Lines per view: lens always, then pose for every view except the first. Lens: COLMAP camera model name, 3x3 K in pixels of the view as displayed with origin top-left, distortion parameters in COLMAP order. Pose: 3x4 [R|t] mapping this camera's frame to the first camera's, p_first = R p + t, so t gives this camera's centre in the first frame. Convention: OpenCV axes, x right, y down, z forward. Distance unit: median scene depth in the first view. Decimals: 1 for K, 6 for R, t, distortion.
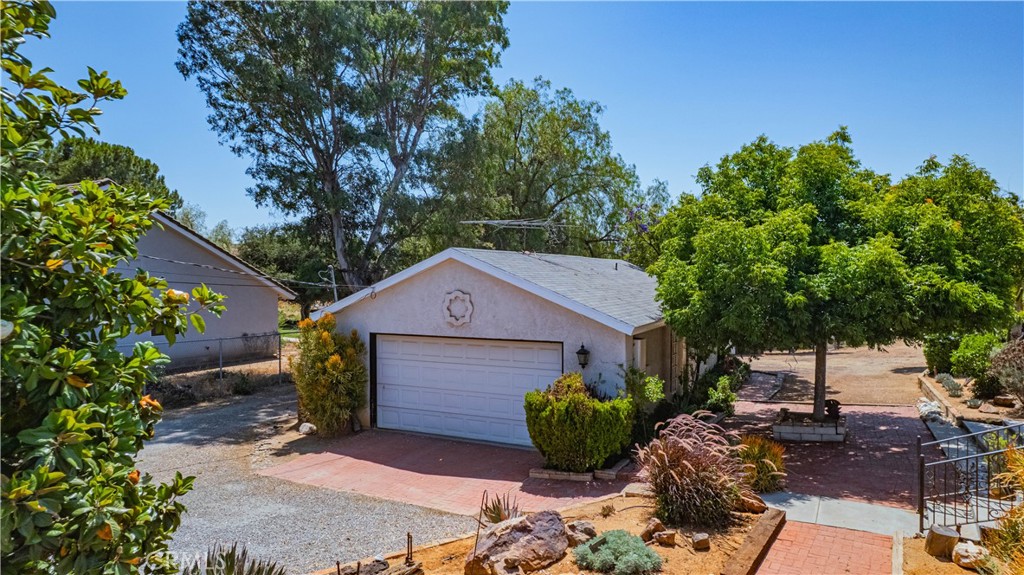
lens RADIAL K [[647.8, 0, 510.7], [0, 647.8, 292.1], [0, 0, 1]] dist [0.006675, 0.001783]
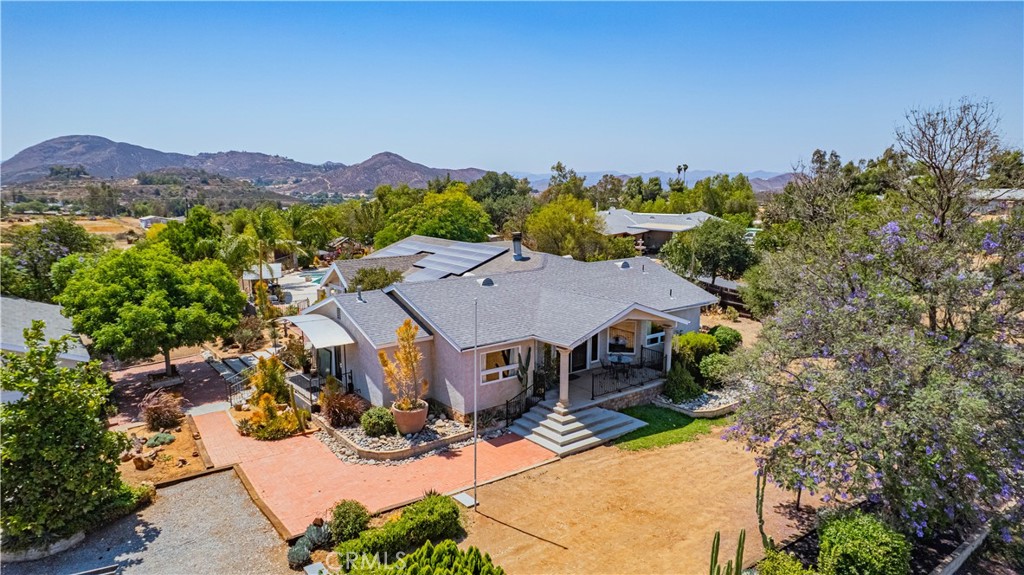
lens RADIAL K [[647.8, 0, 511.1], [0, 647.8, 290.8], [0, 0, 1]] dist [0.006675, 0.001783]
pose [[0.447594, -0.153996, 0.880878, -1.135213], [0.017178, 0.986359, 0.163708, -0.535666], [-0.894072, -0.058143, 0.444133, -1.263653]]
